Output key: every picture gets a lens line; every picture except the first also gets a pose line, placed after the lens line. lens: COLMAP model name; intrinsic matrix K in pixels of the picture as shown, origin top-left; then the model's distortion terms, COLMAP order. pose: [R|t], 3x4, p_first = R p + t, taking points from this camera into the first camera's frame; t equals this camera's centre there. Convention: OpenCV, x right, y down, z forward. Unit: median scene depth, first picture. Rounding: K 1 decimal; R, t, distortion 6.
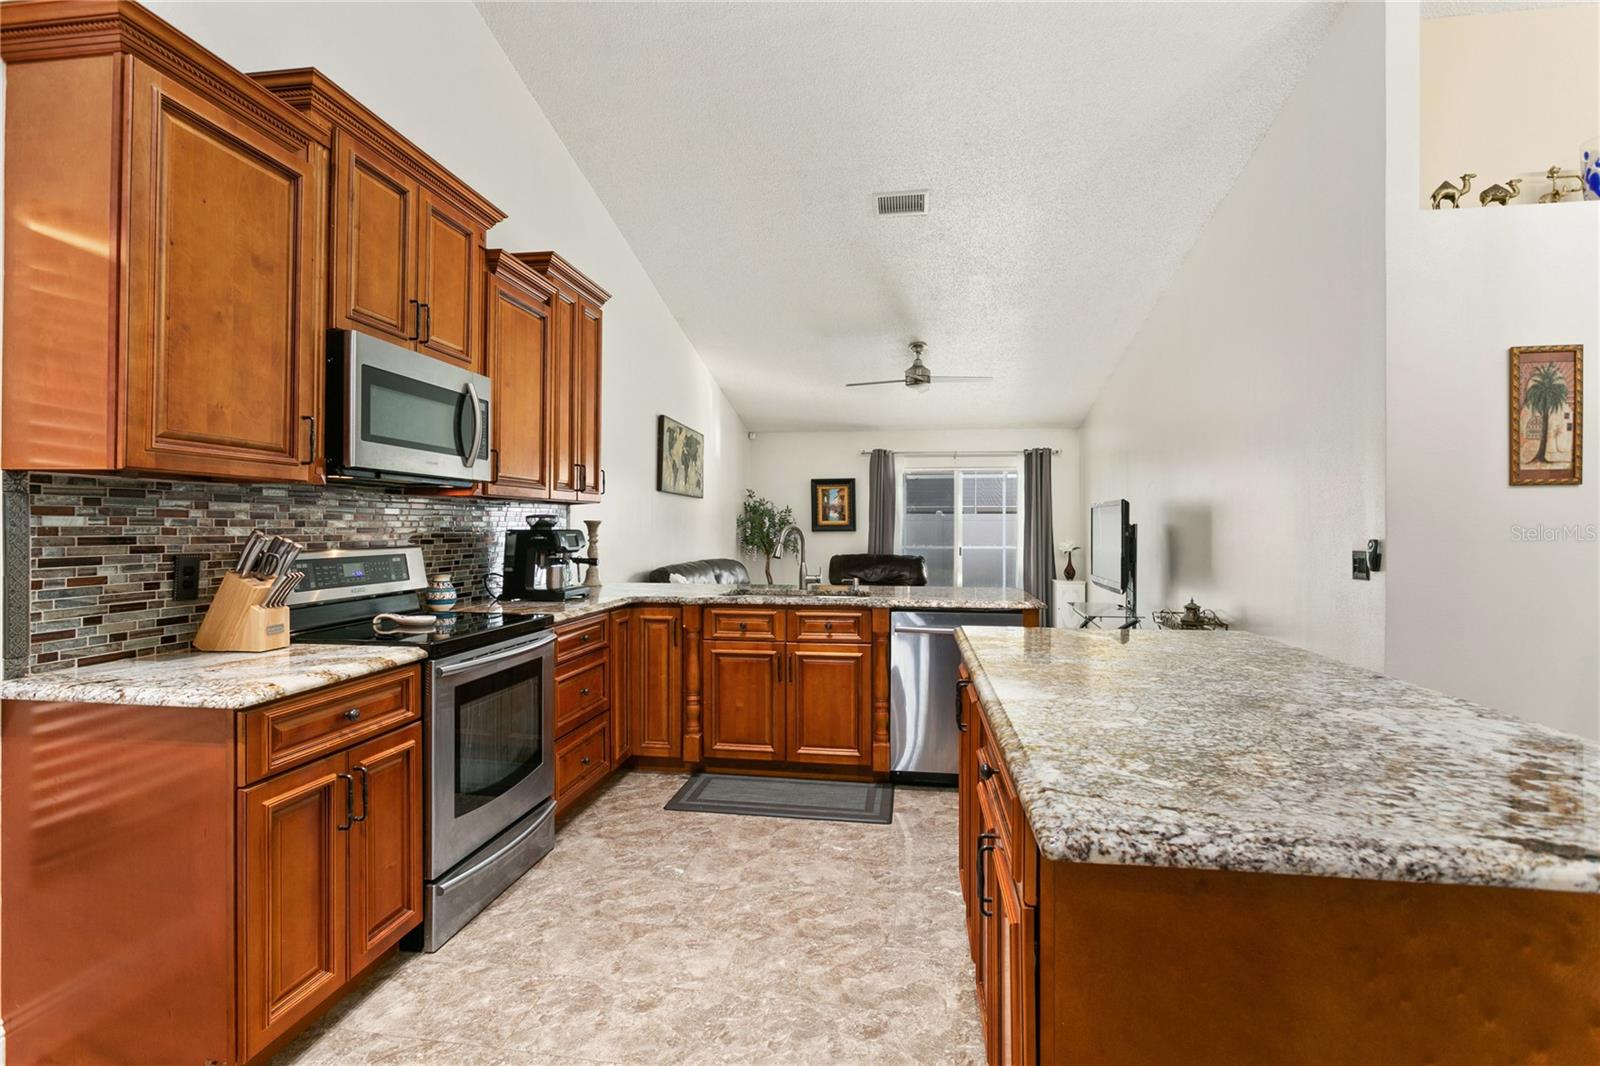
lens RADIAL K [[770.0, 0, 792.9], [0, 770.0, 523.5], [0, 0, 1]] dist [-0.018453, 0.012679]
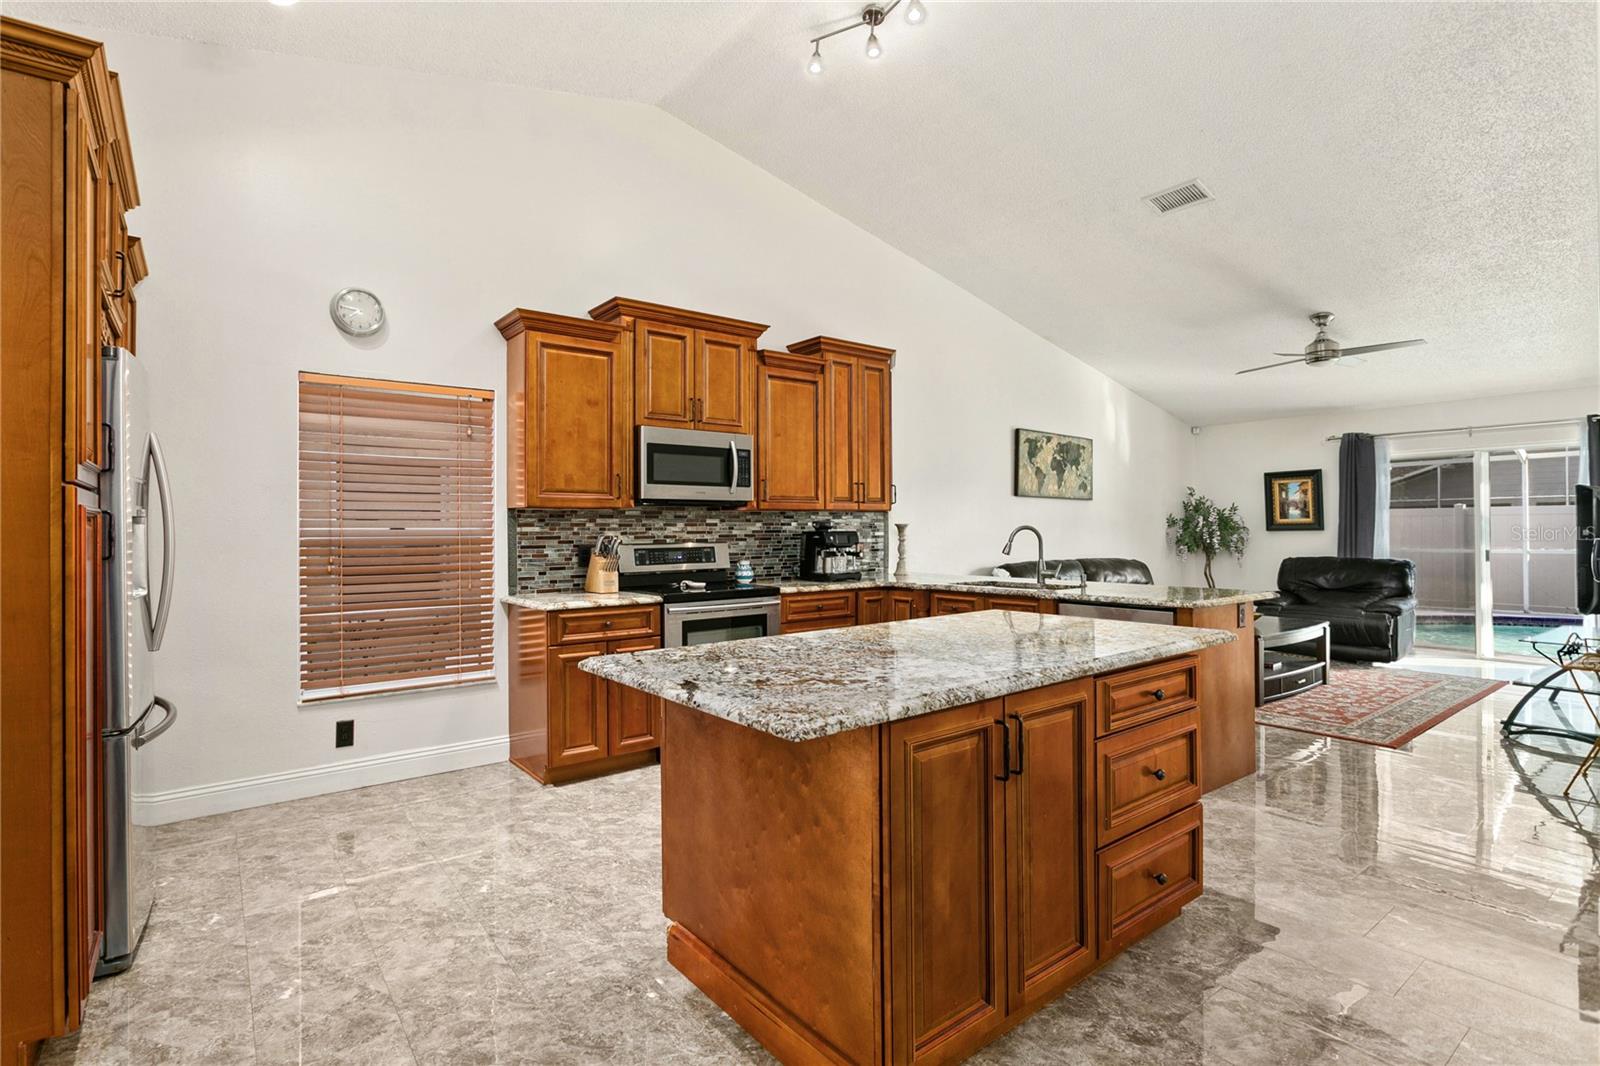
lens RADIAL K [[770.0, 0, 792.9], [0, 770.0, 523.5], [0, 0, 1]] dist [-0.018453, 0.012679]
pose [[0.728678, -0.011593, -0.684758, 0.697368], [0.011080, 0.999925, -0.005139, 0.000260], [0.684766, -0.003843, 0.728753, -0.083903]]
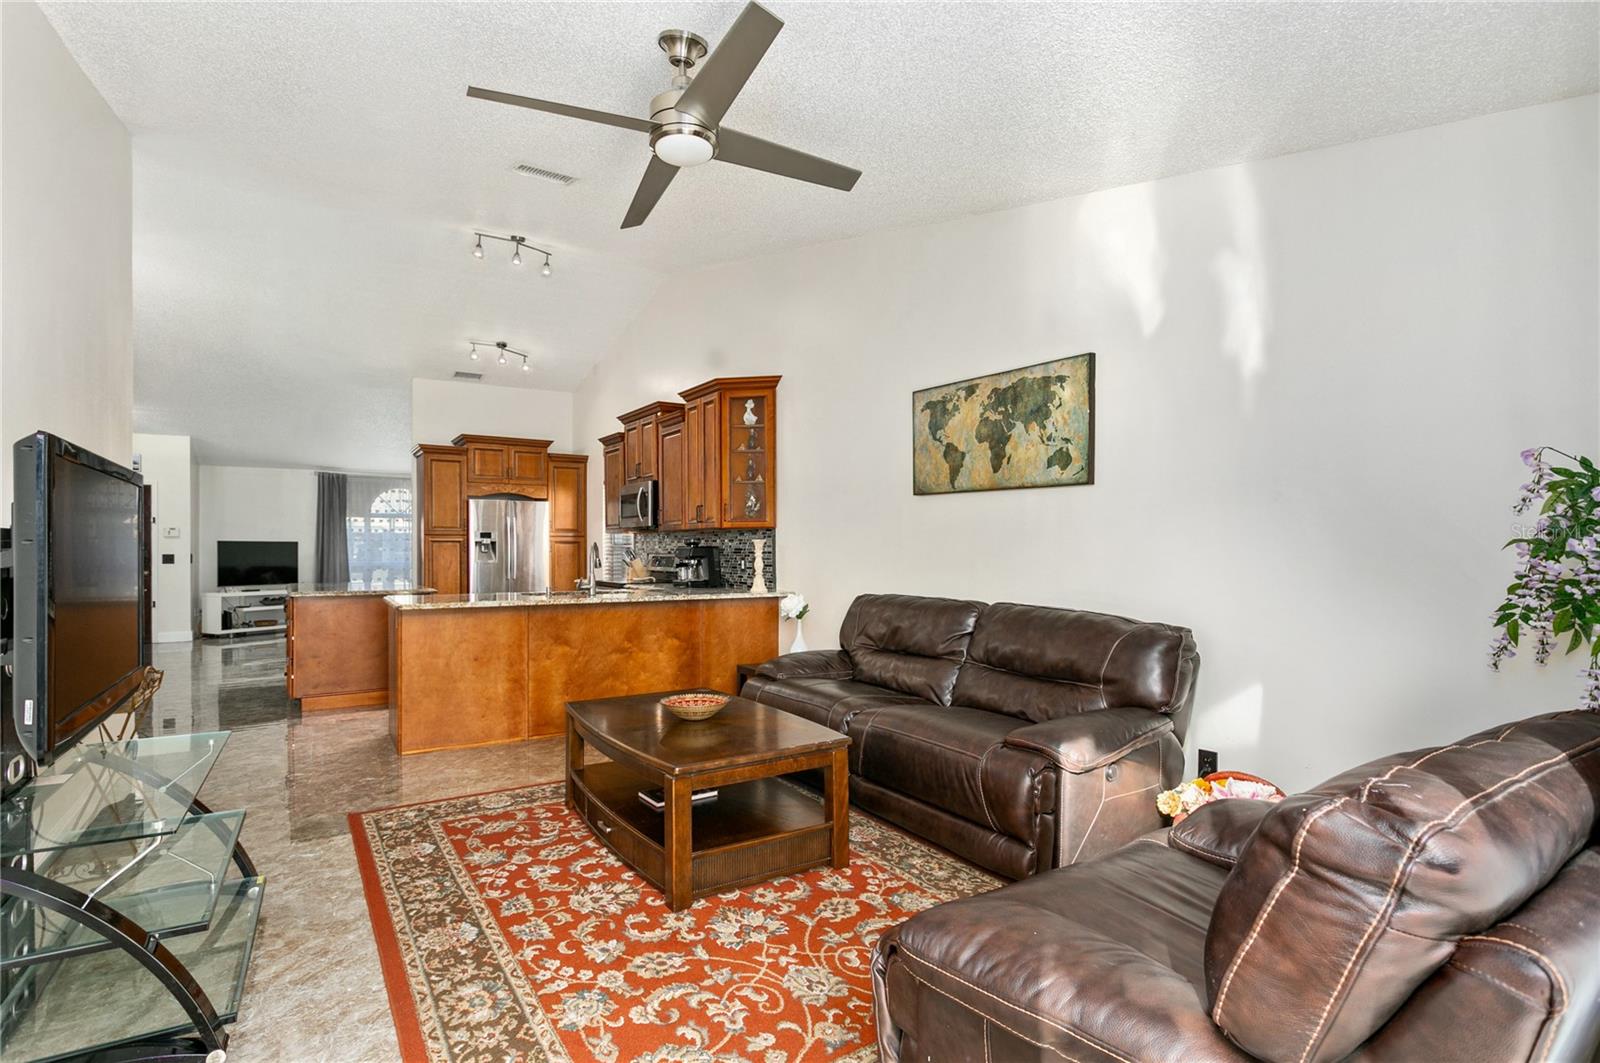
lens RADIAL K [[805.5, 0, 791.6], [0, 805.5, 546.5], [0, 0, 1]] dist [-0.014761, 0.000955]
pose [[-0.752577, -0.007518, -0.658462, 0.827439], [-0.002220, 0.999958, -0.008880, 0.026788], [0.658501, -0.005221, -0.752562, 2.925529]]
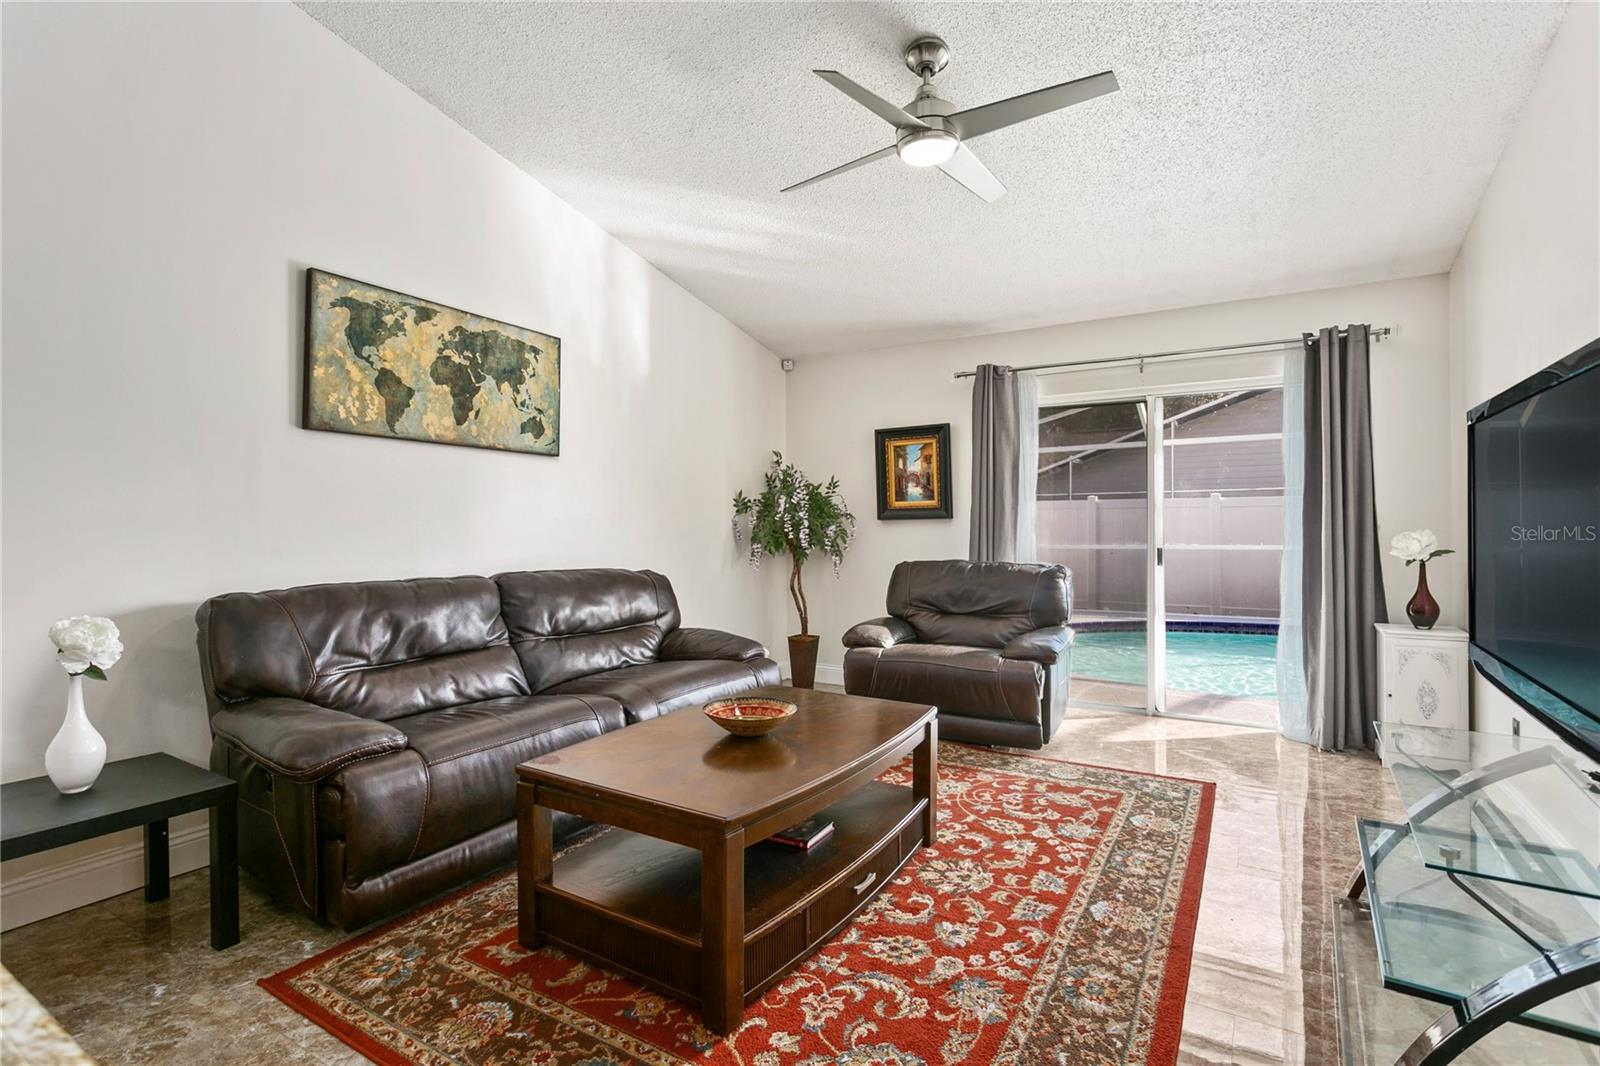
lens RADIAL K [[770.0, 0, 792.9], [0, 770.0, 523.5], [0, 0, 1]] dist [-0.018453, 0.012679]
pose [[0.926286, -0.006509, -0.376766, 0.545814], [0.008011, 0.999965, 0.002419, 0.032973], [0.376737, -0.005259, 0.926305, 1.318953]]
